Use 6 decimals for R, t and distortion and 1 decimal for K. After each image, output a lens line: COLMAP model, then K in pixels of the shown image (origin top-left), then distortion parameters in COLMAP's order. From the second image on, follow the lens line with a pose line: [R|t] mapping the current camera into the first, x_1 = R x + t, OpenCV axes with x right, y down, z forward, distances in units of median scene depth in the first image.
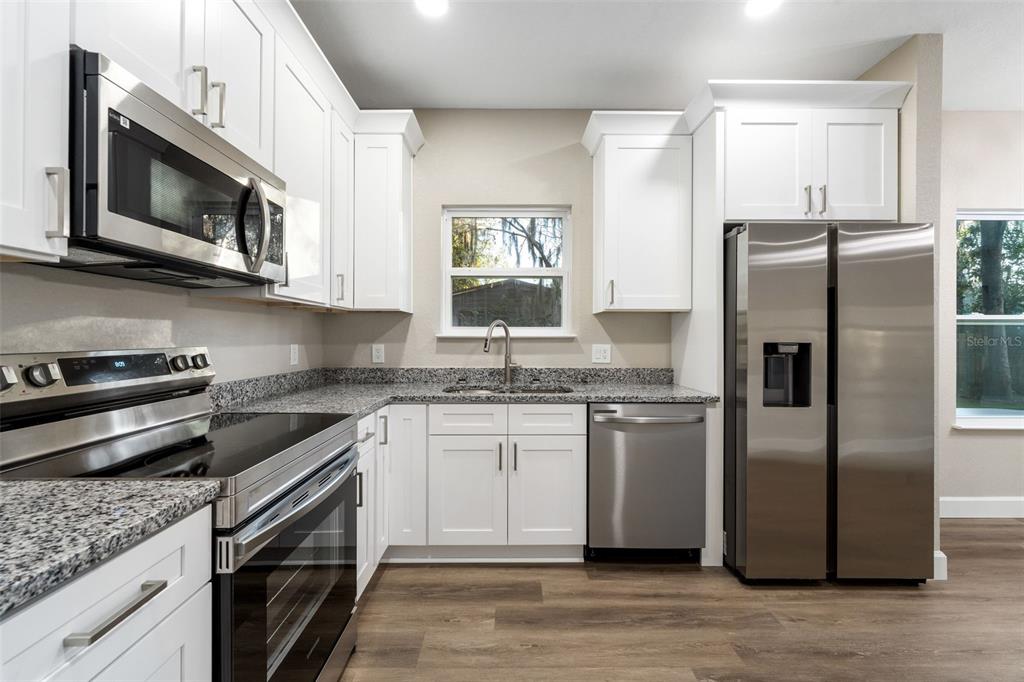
lens RADIAL K [[418.3, 0, 512.2], [0, 418.3, 336.3], [0, 0, 1]] dist [0.000965, -0.000081]
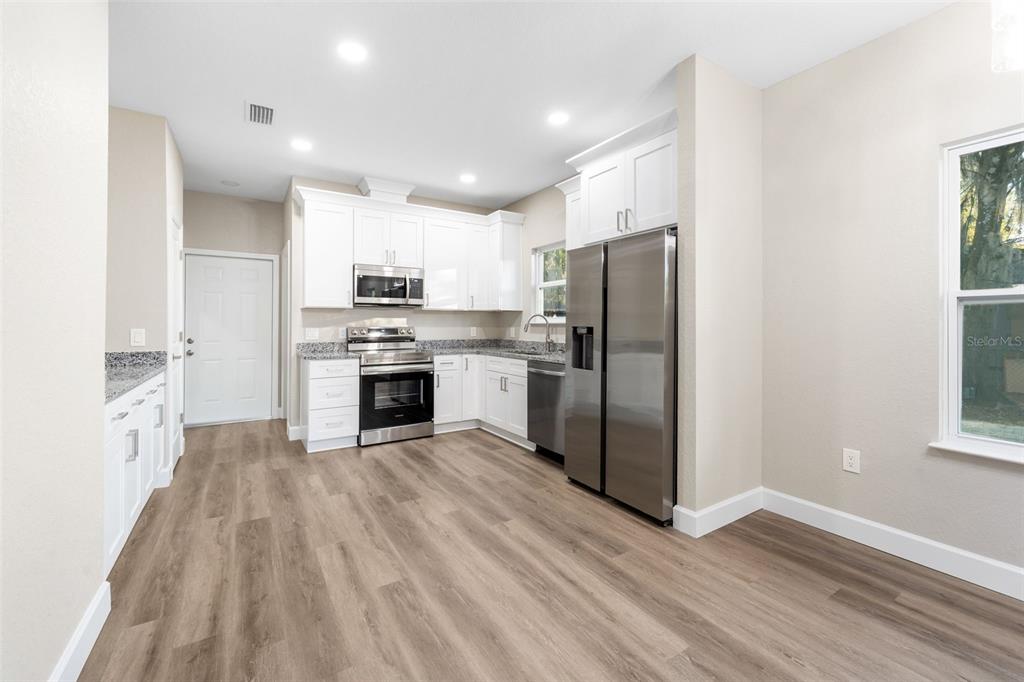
lens RADIAL K [[423.2, 0, 512.8], [0, 423.2, 323.9], [0, 0, 1]] dist [0.000372, -0.000156]
pose [[0.530817, -0.001418, -0.847486, 1.668088], [0.001134, 0.999999, -0.000964, 0.006023], [0.847486, -0.000449, 0.530818, -0.019865]]
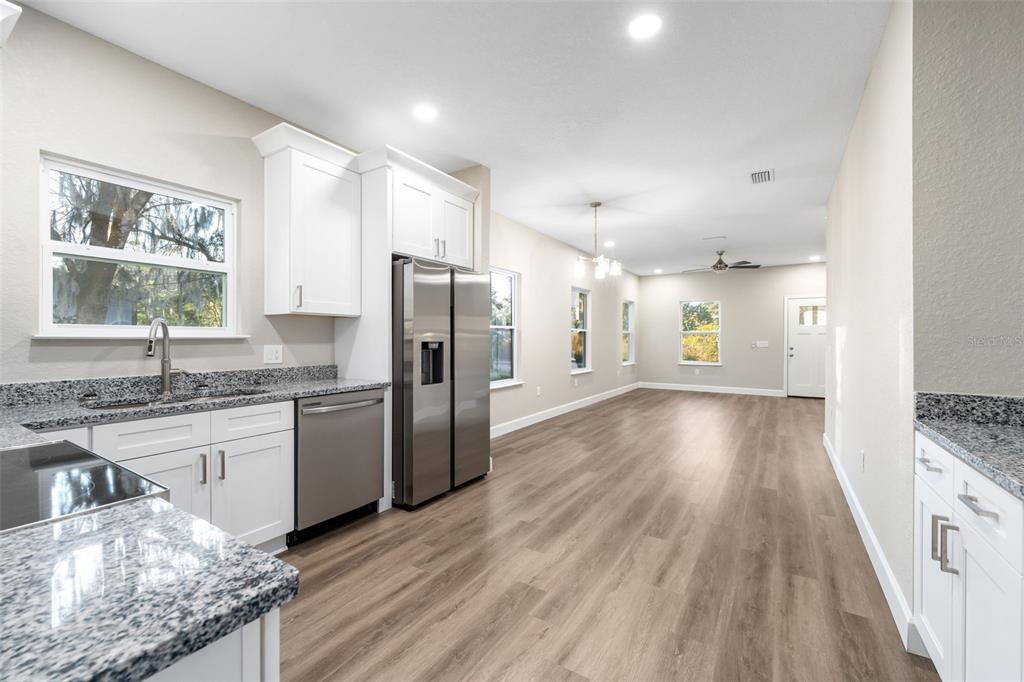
lens RADIAL K [[416.9, 0, 512.0], [0, 416.9, 341.0], [0, 0, 1]] dist [0.000386, -0.000110]
pose [[0.546597, -0.007408, 0.837363, -0.412970], [-0.000867, 0.999955, 0.009413, -0.001312], [-0.837396, -0.005871, 0.546566, -0.058229]]
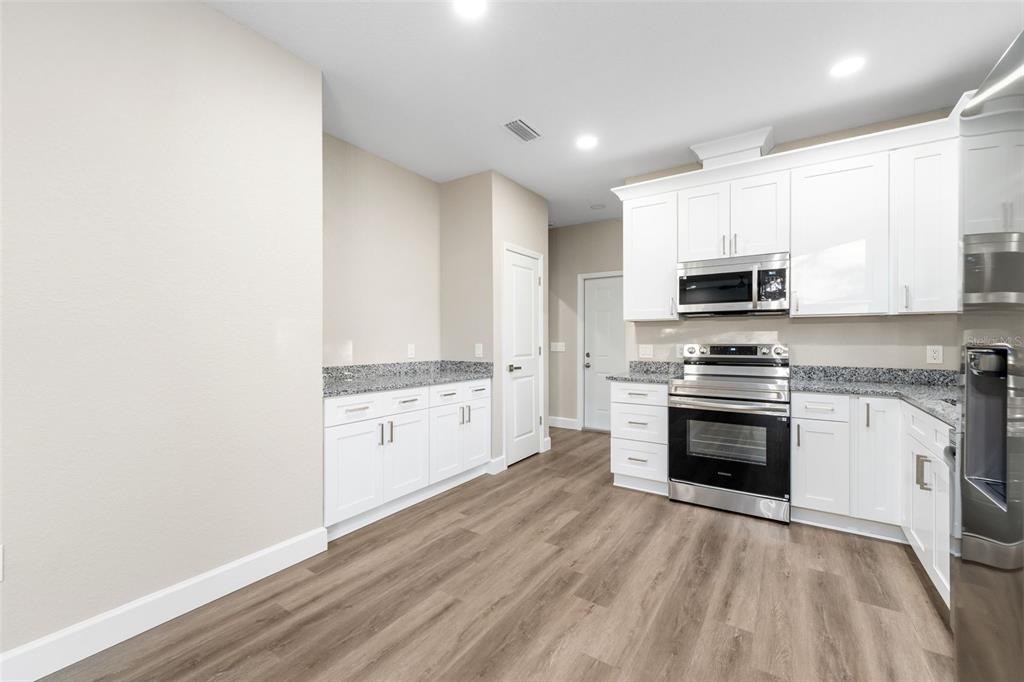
lens RADIAL K [[416.9, 0, 512.0], [0, 416.9, 341.0], [0, 0, 1]] dist [0.000386, -0.000110]
pose [[-0.566500, 0.000276, -0.824062, 1.196313], [-0.000103, 1.000000, 0.000406, 0.007143], [0.824062, 0.000315, -0.566500, 0.768431]]
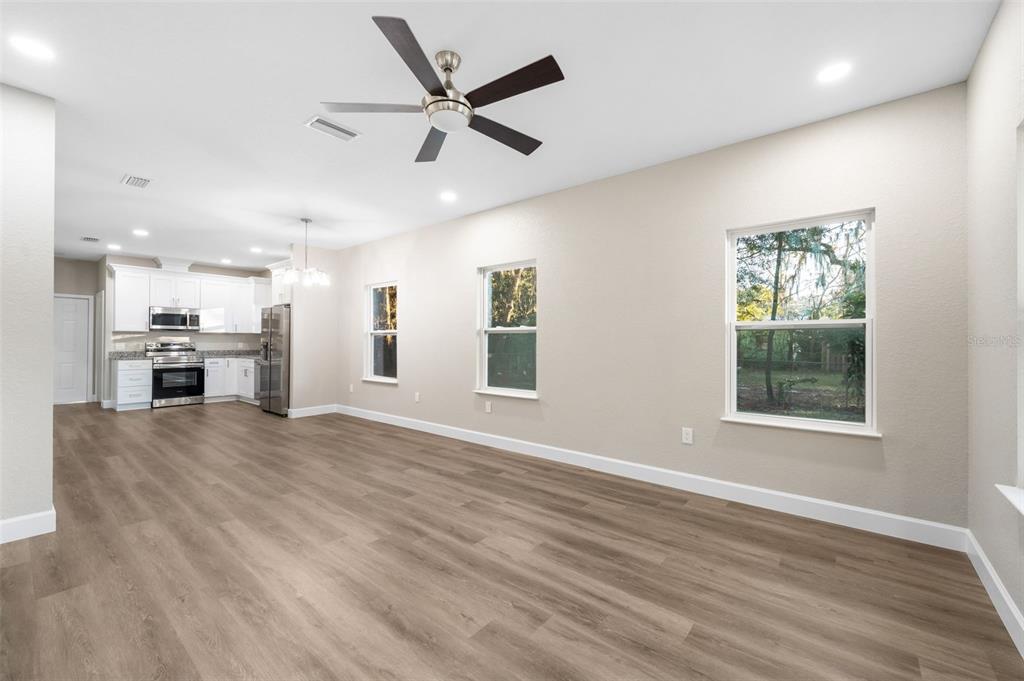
lens RADIAL K [[416.9, 0, 512.0], [0, 416.9, 340.5], [0, 0, 1]] dist [0.000386, -0.000110]
pose [[0.766034, -0.001164, -0.642799, 4.101455], [-0.001942, 0.999990, -0.004124, 0.011142], [0.642797, 0.004408, 0.766024, -0.312927]]
